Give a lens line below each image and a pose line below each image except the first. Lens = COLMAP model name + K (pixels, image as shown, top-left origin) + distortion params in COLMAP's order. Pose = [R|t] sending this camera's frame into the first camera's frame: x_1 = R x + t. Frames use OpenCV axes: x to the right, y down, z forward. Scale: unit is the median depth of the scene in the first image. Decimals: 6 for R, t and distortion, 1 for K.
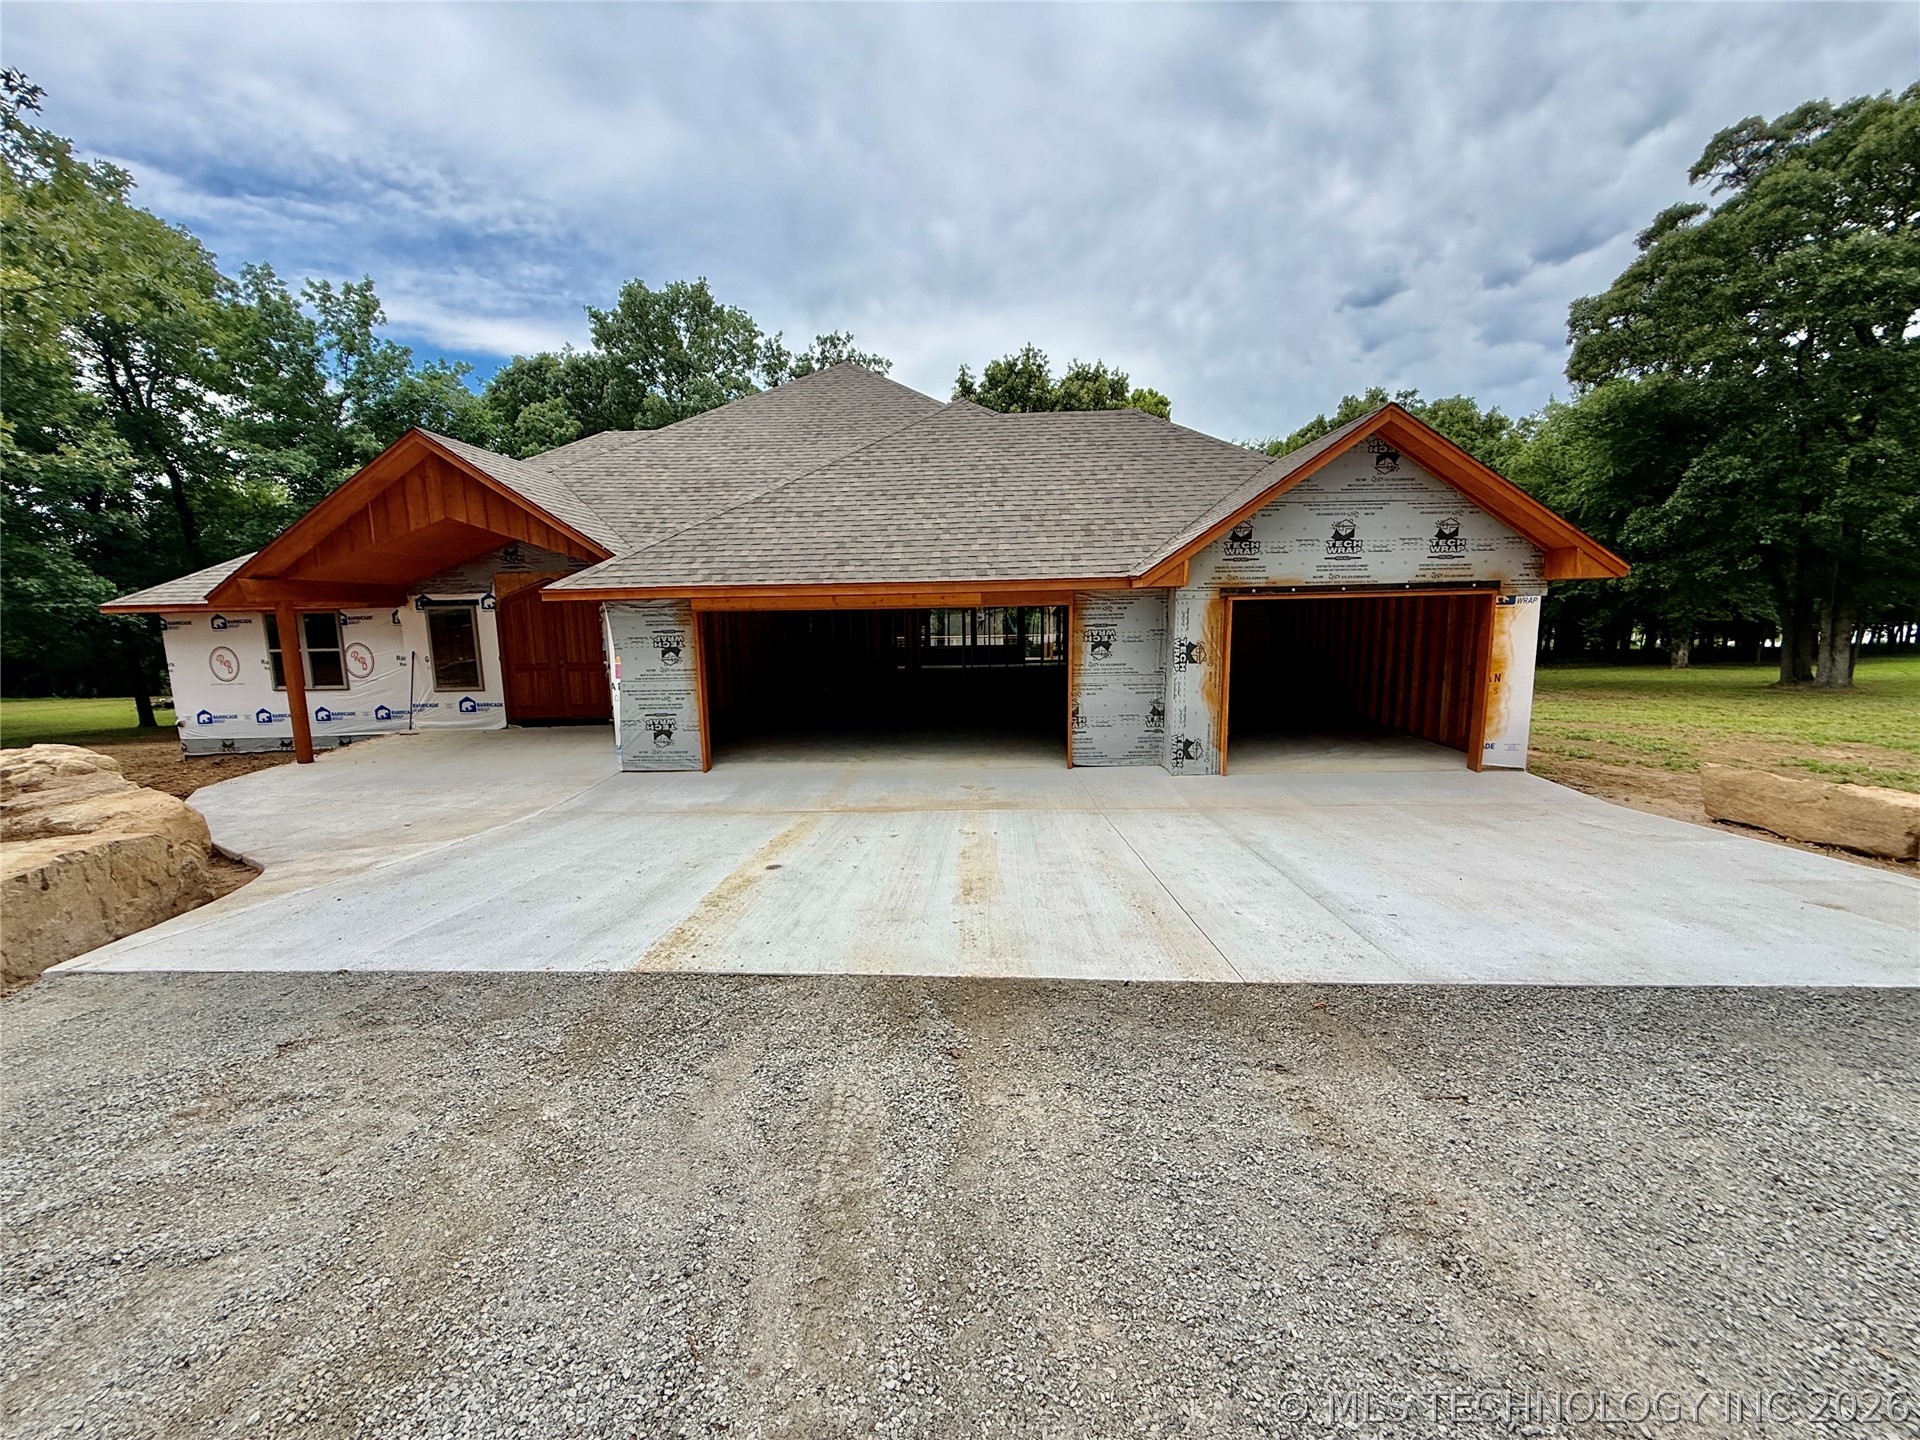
lens RADIAL K [[768.6, 0, 960.0], [0, 768.6, 720.0], [0, 0, 1]] dist [0.000402, -0.000556]
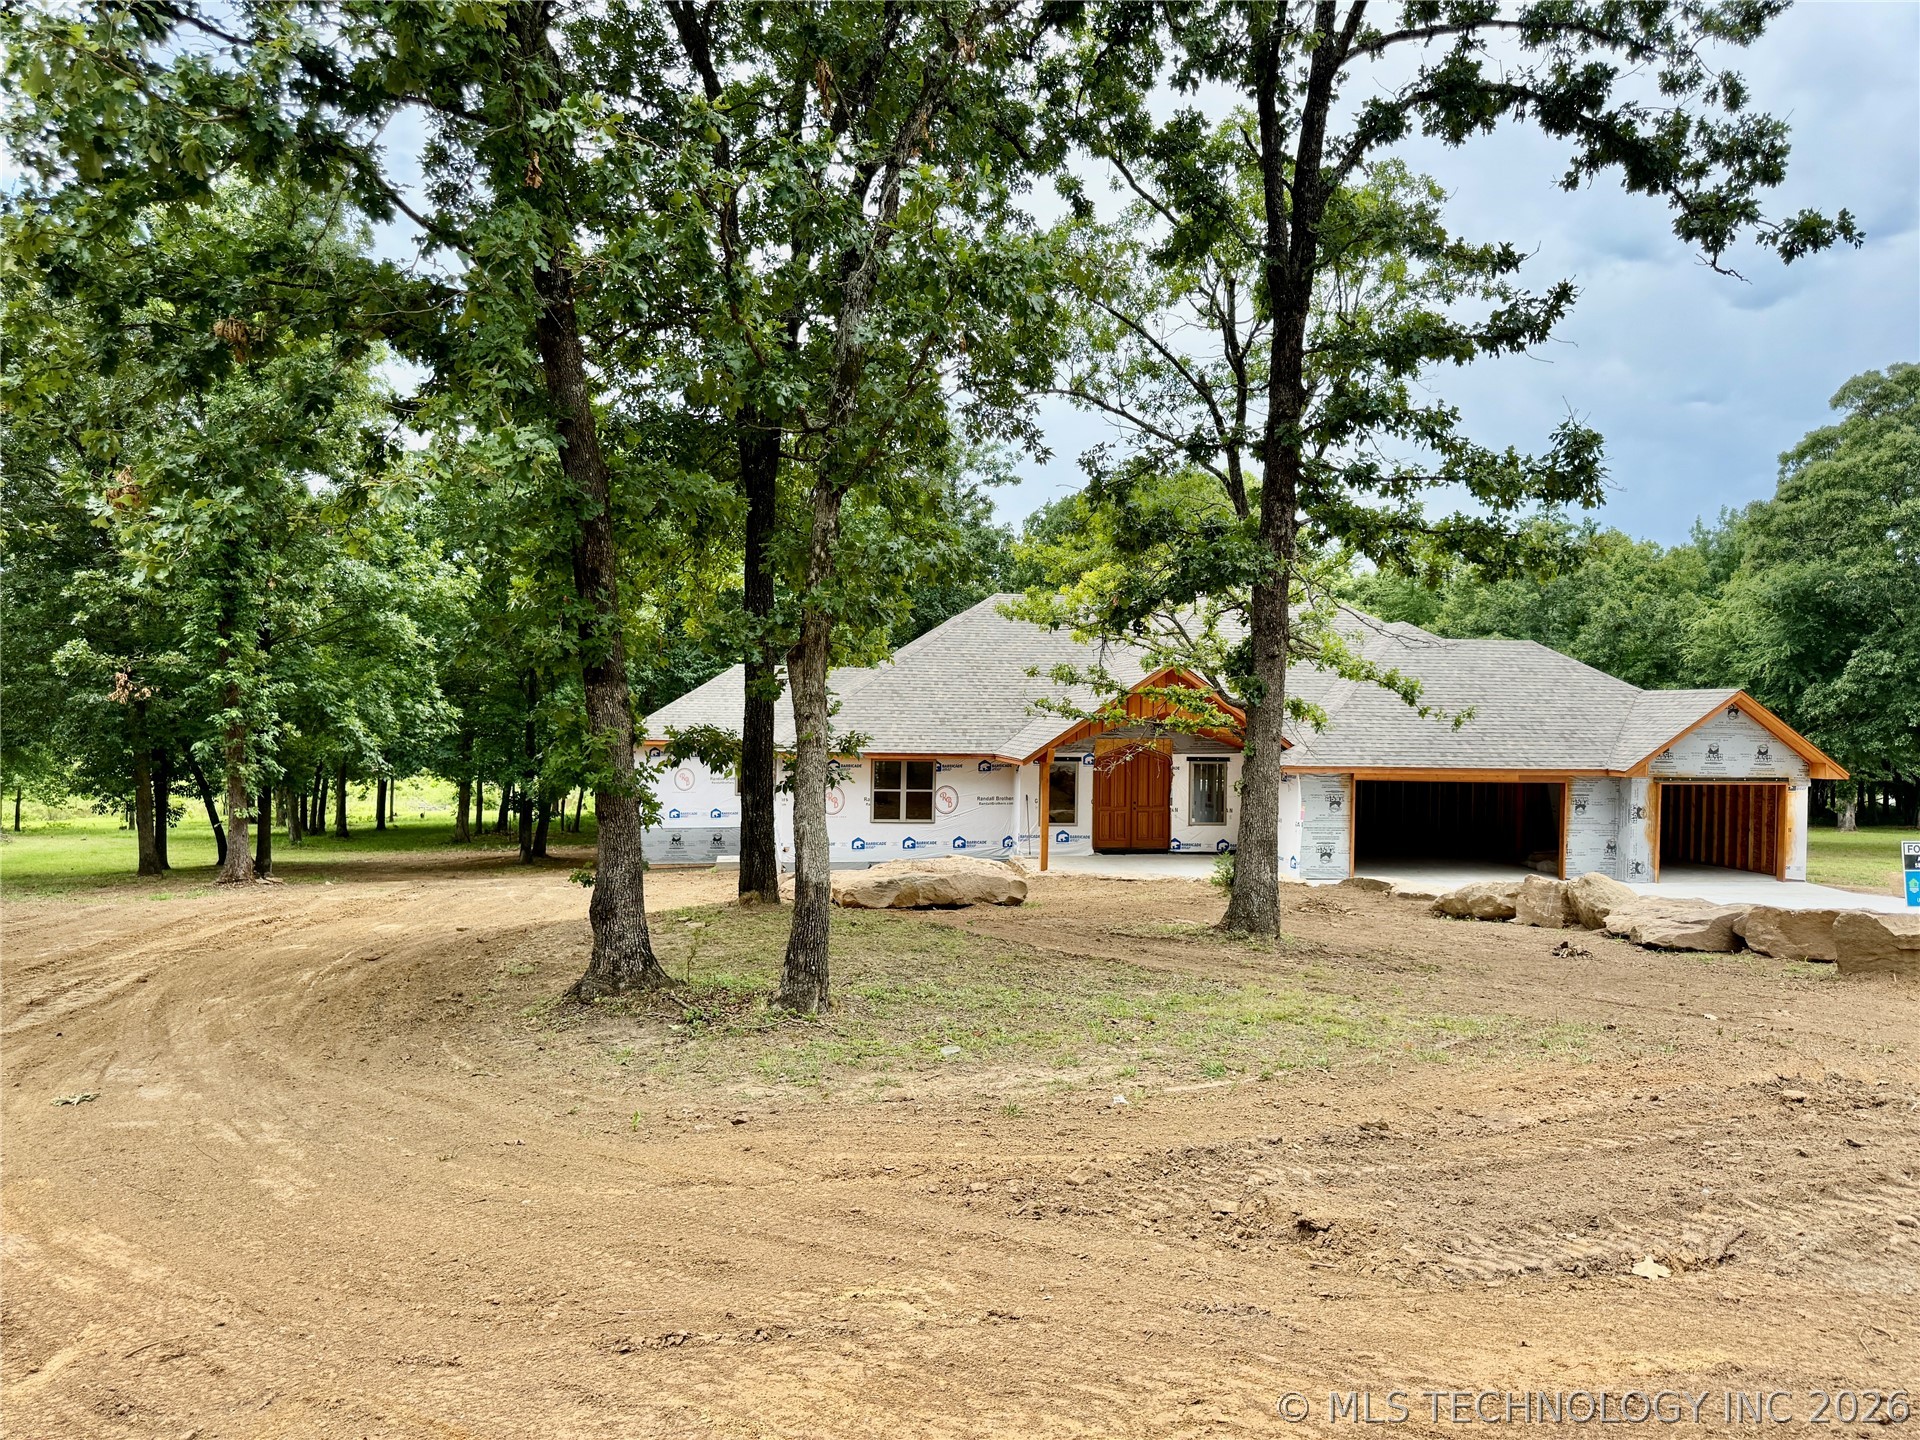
lens RADIAL K [[1399.6, 0, 954.5], [0, 1399.6, 710.9], [0, 0, 1]] dist [0.061225, -0.069407]
pose [[0.979280, 0.036231, 0.199245, -1.303043], [-0.008263, 0.990195, -0.139450, 0.101644], [-0.202344, 0.134914, 0.969977, -1.288656]]
